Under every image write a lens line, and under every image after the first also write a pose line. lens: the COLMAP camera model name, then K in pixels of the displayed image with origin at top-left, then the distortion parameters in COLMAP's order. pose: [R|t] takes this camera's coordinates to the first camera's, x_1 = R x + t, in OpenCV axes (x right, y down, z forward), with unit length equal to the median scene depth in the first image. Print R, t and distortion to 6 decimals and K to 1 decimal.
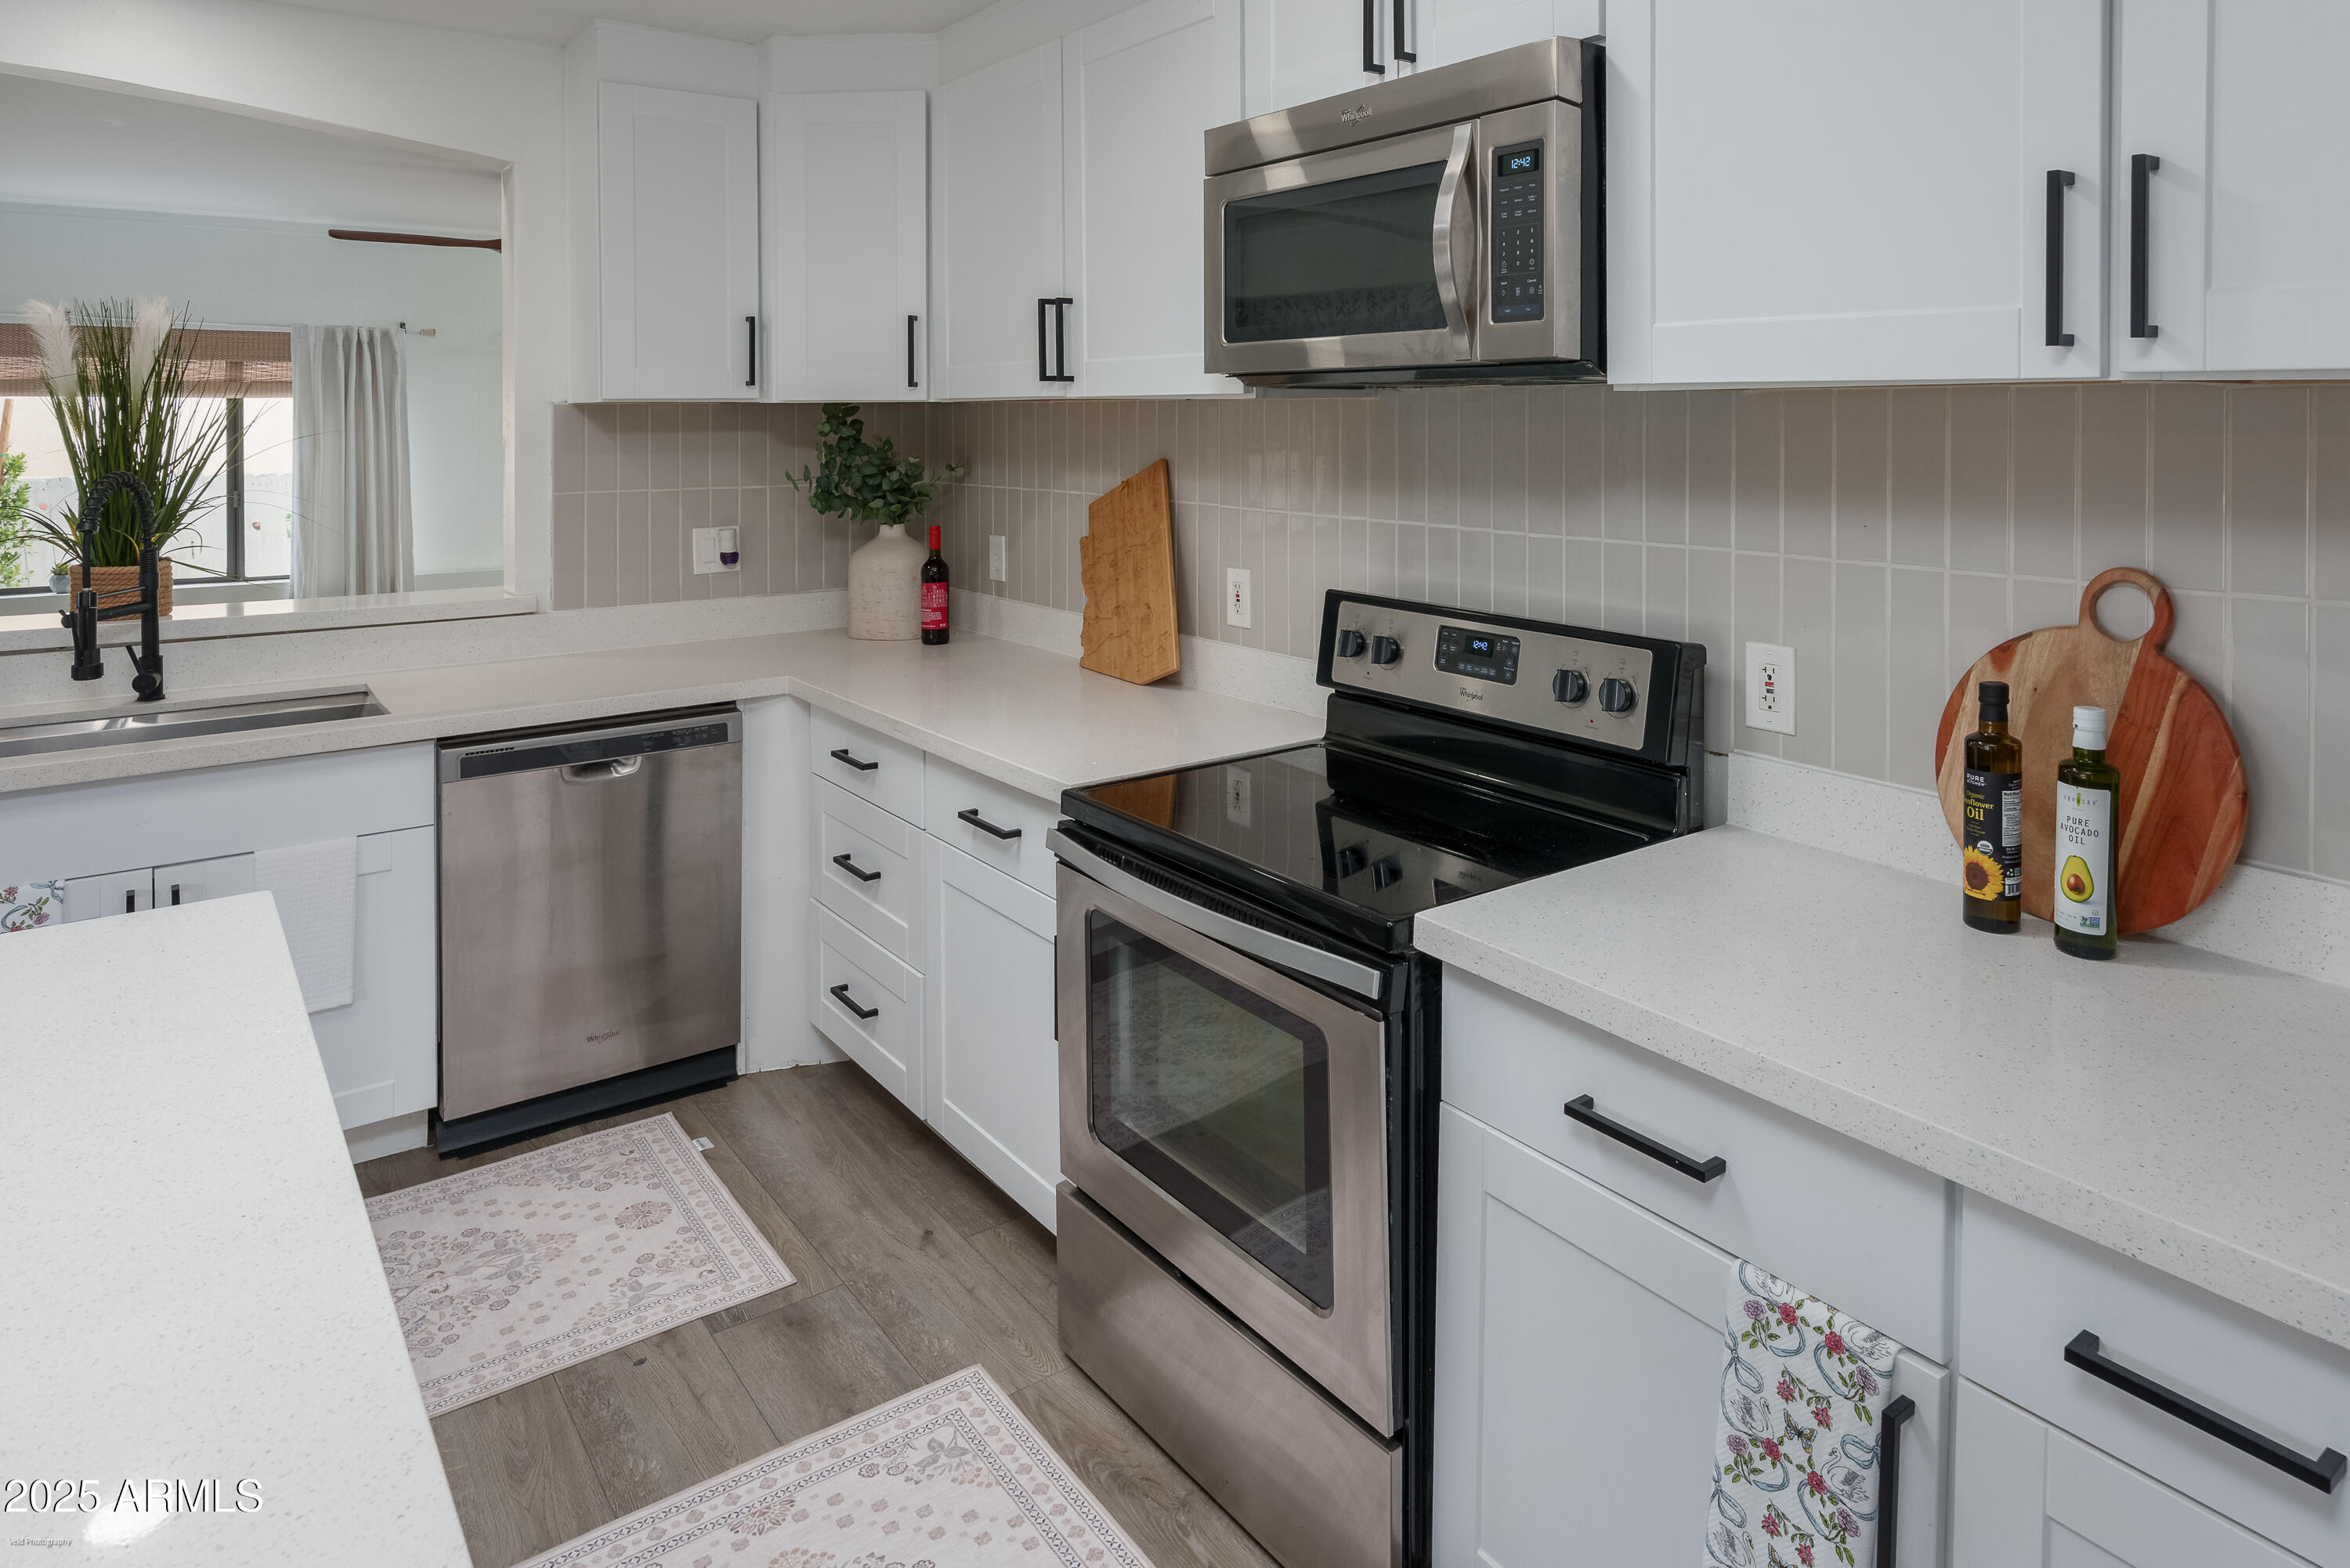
lens RADIAL K [[1445.5, 0, 1230.8], [0, 1445.5, 426.0], [0, 0, 1]] dist [0.001726, 0.002427]
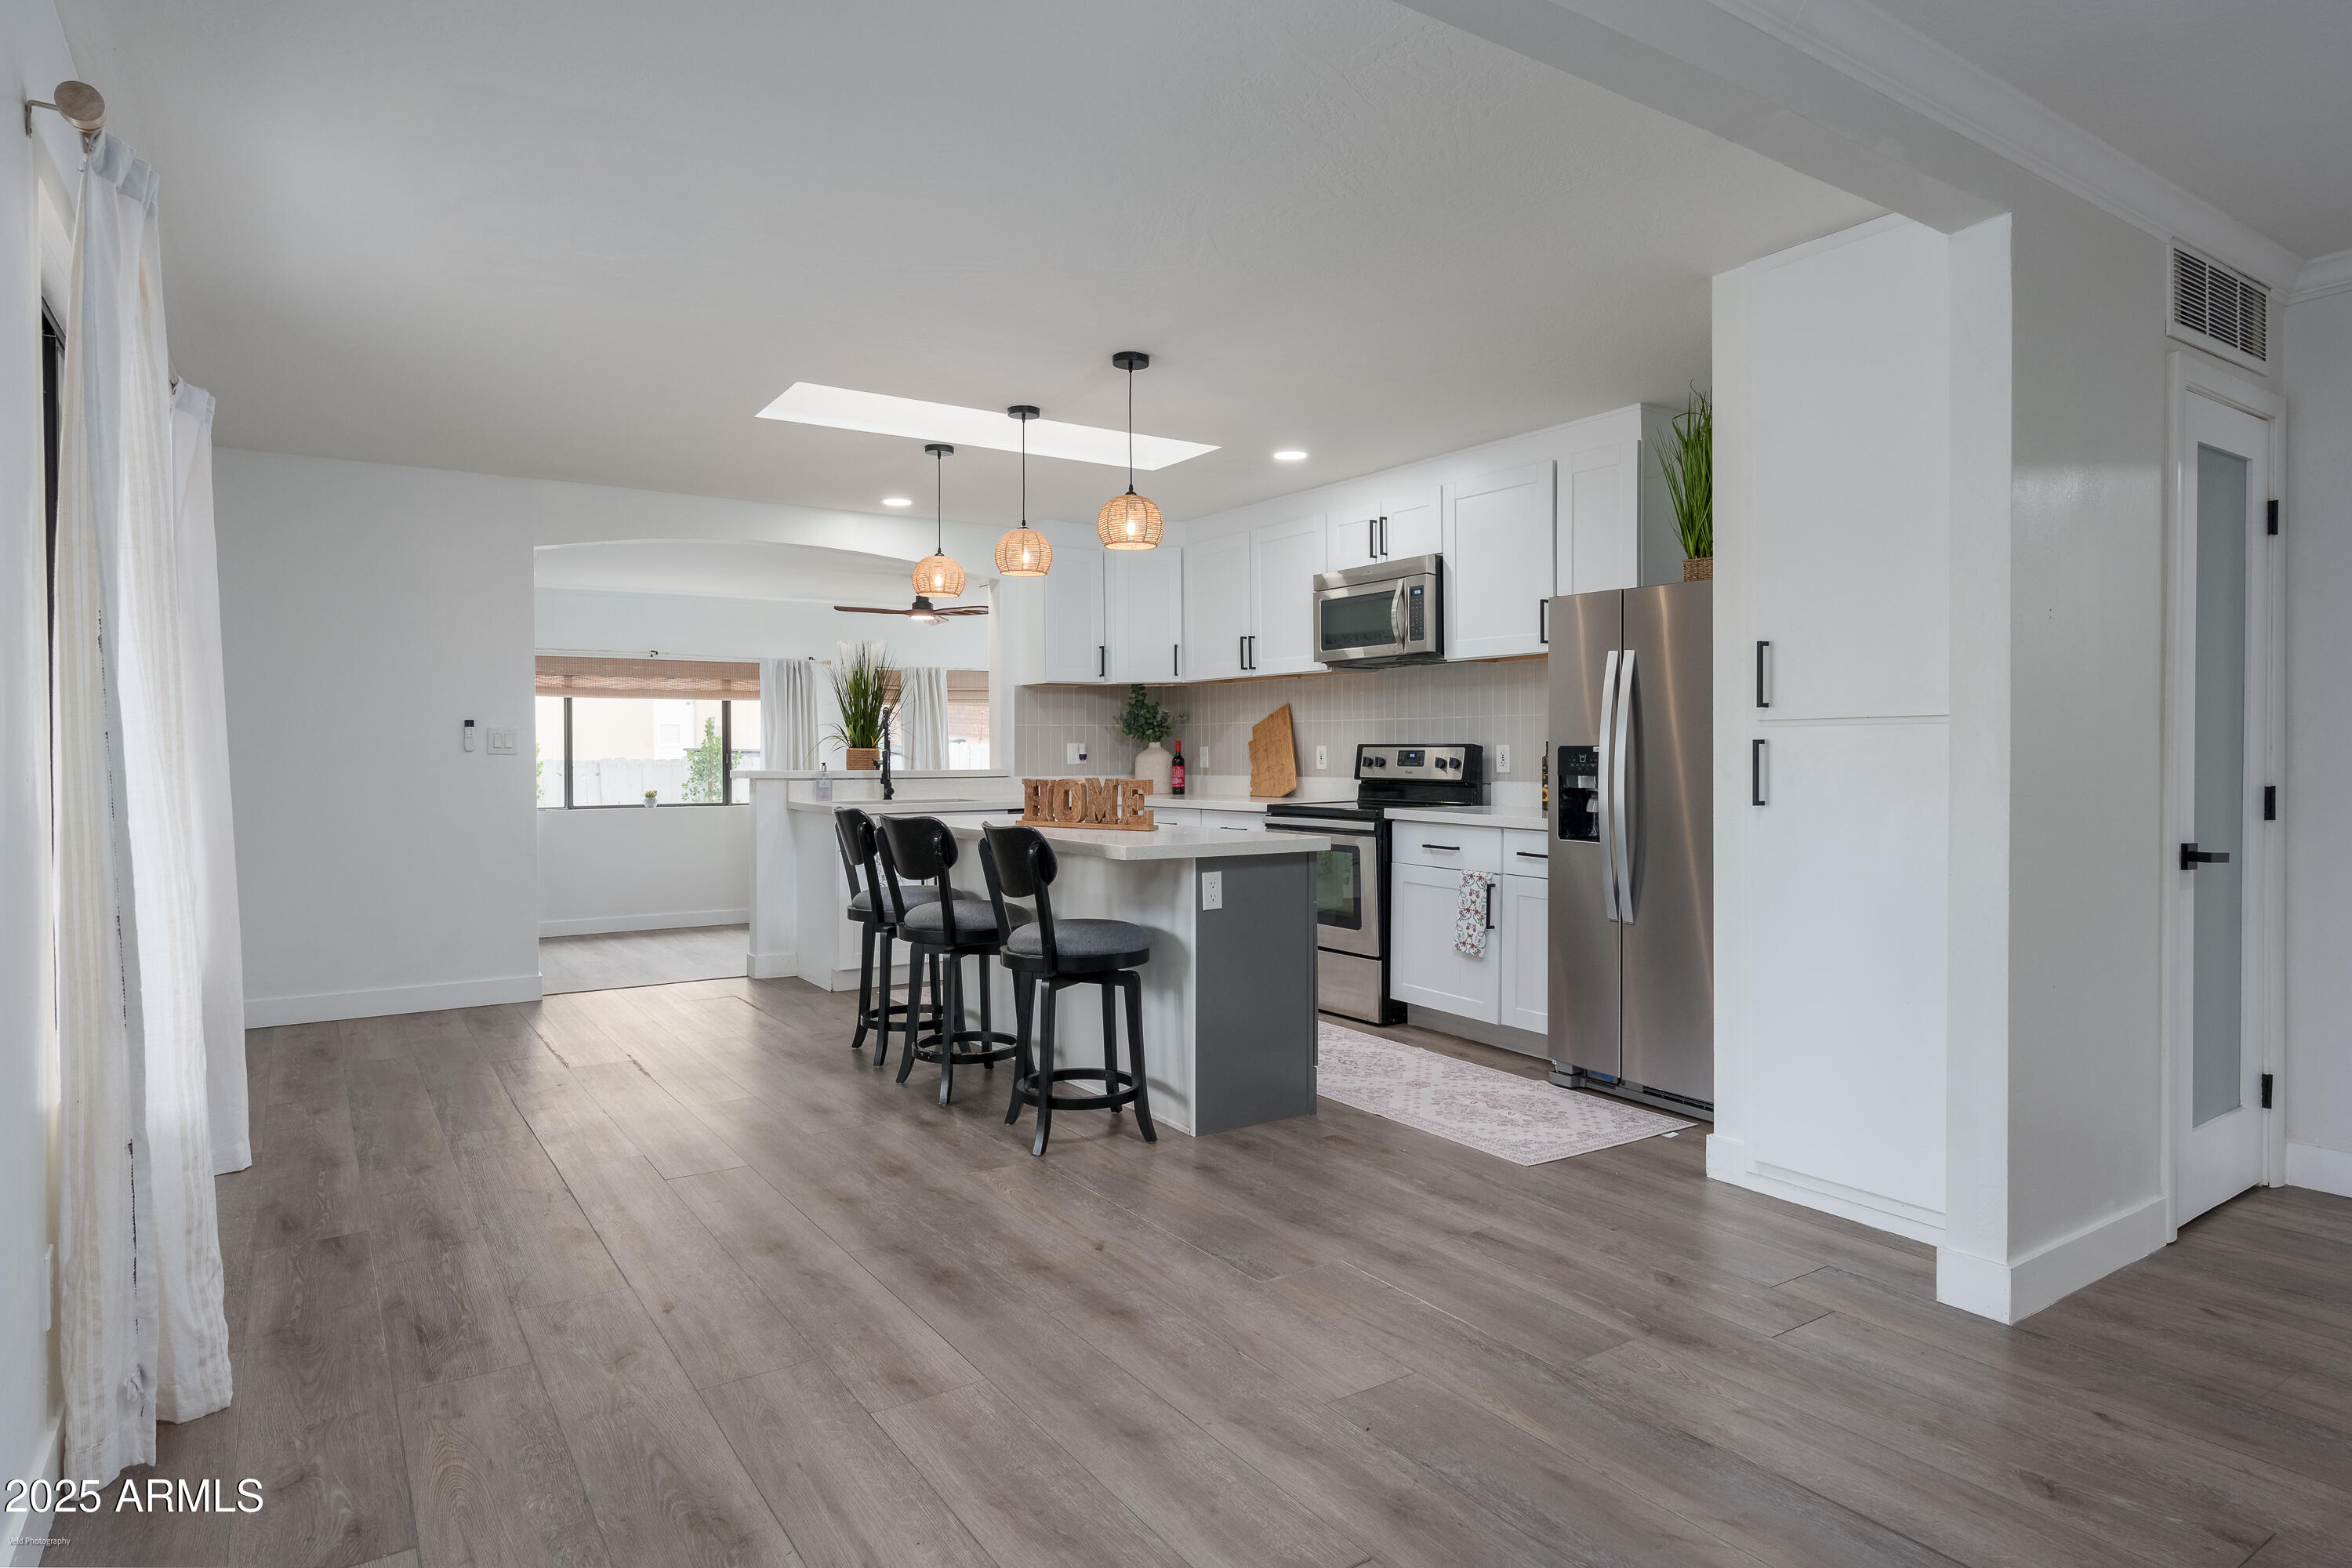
lens RADIAL K [[1327.4, 0, 1174.0], [0, 1327.4, 762.5], [0, 0, 1]] dist [-0.020251, 0.000212]
pose [[0.997754, -0.005072, -0.066791, -0.094250], [0.005324, 0.999979, 0.003603, 0.118284], [0.066771, -0.003950, 0.997761, -1.267334]]
